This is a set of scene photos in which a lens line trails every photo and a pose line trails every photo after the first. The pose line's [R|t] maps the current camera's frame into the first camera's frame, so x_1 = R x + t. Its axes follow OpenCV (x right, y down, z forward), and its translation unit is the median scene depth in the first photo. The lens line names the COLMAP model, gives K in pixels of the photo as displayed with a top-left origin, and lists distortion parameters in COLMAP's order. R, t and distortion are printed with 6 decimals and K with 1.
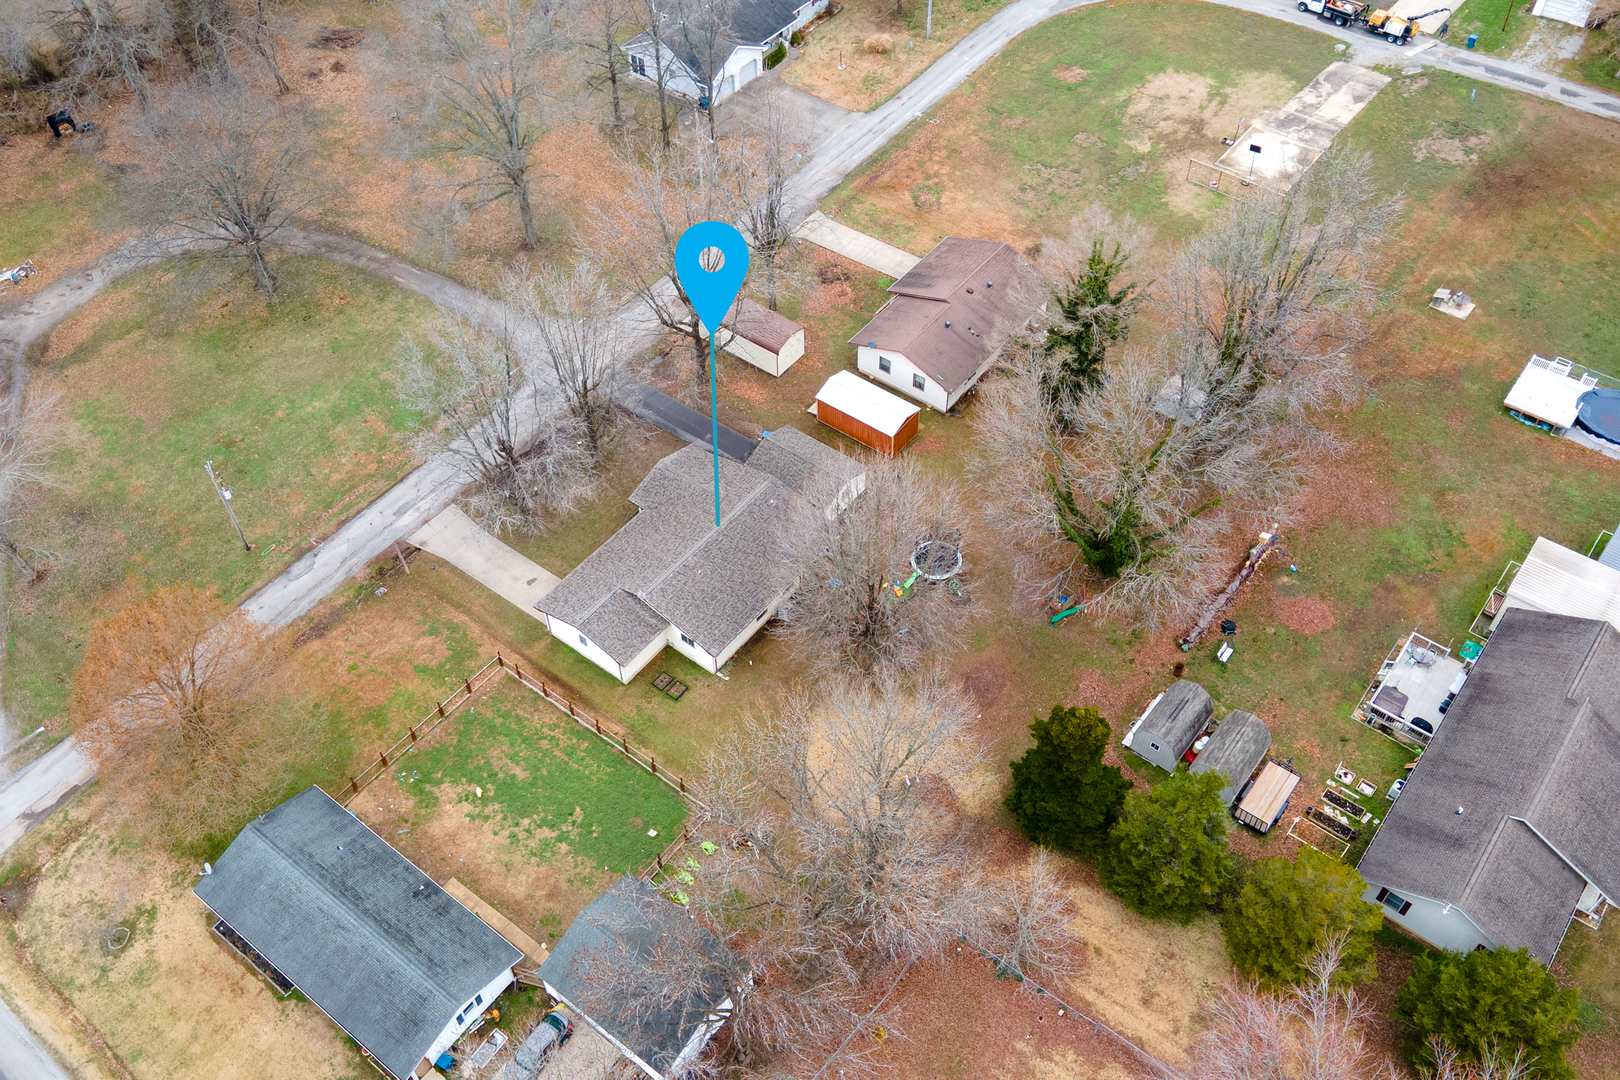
lens RADIAL K [[1376.4, 0, 810.0], [0, 1376.4, 540.0], [0, 0, 1]] dist [0.002111, 0.085611]
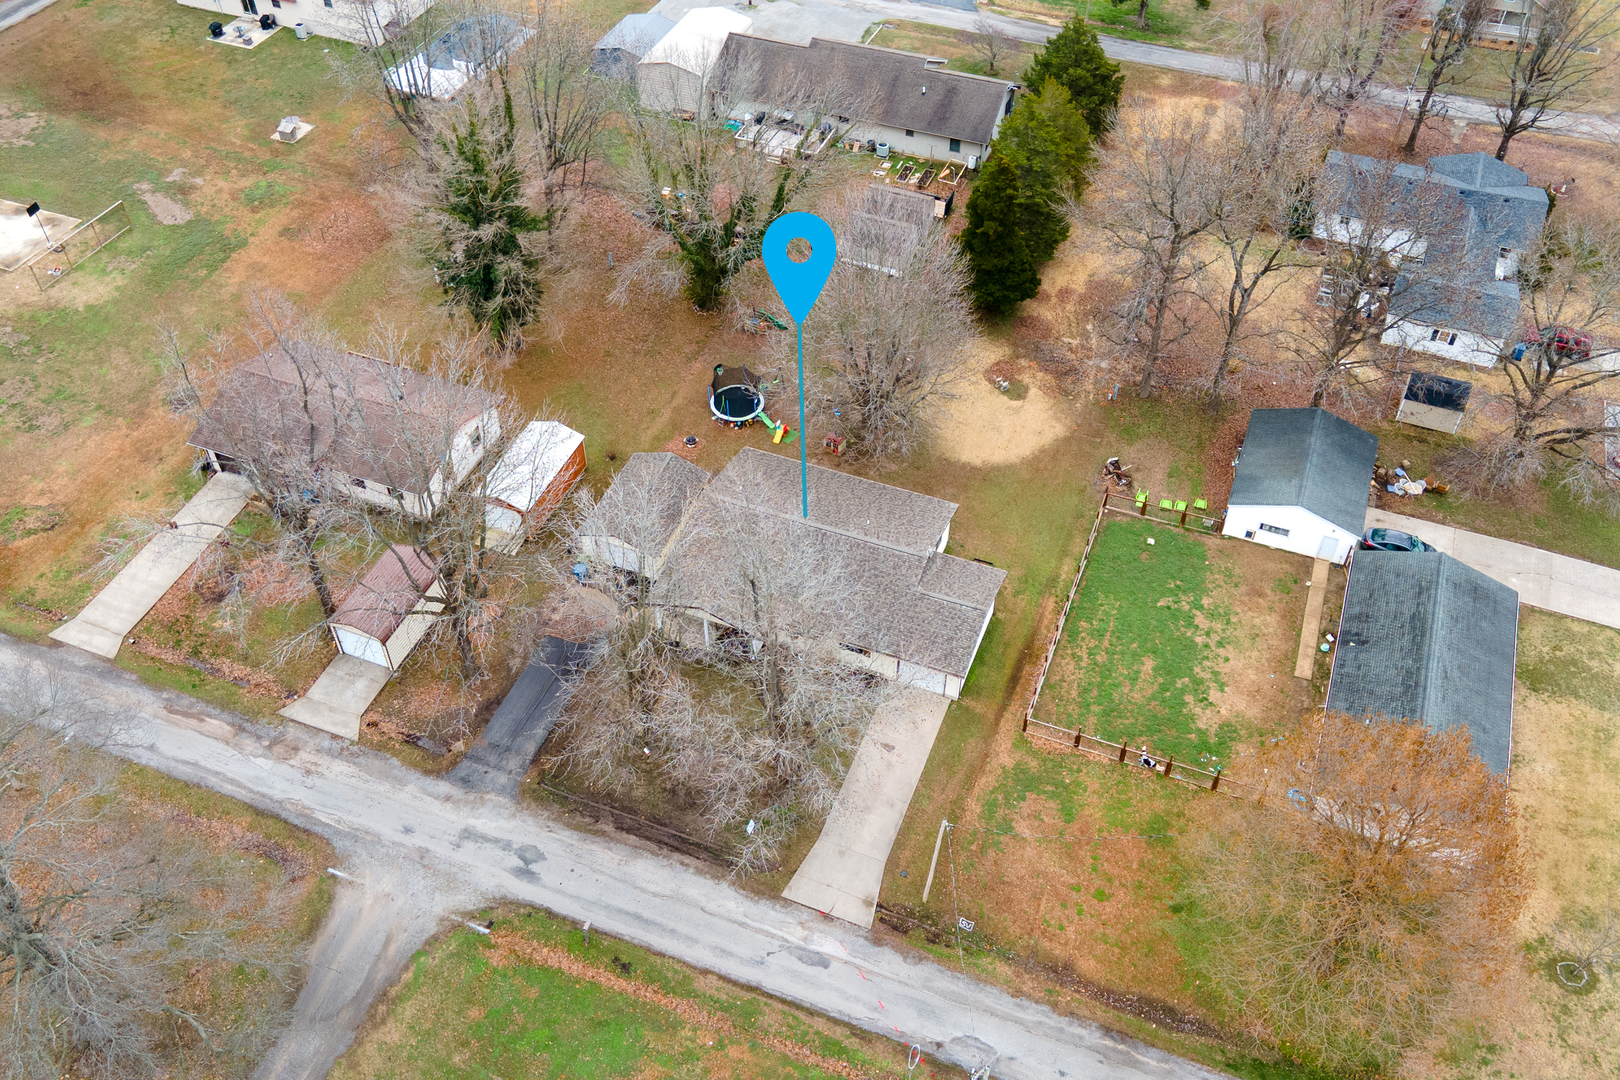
lens RADIAL K [[1376.4, 0, 810.0], [0, 1376.4, 540.0], [0, 0, 1]] dist [0.002111, 0.085611]
pose [[-0.265512, -0.690200, 0.673147, -0.664444], [0.739827, 0.301833, 0.601292, -0.521652], [-0.618190, 0.657663, 0.430489, 0.679872]]
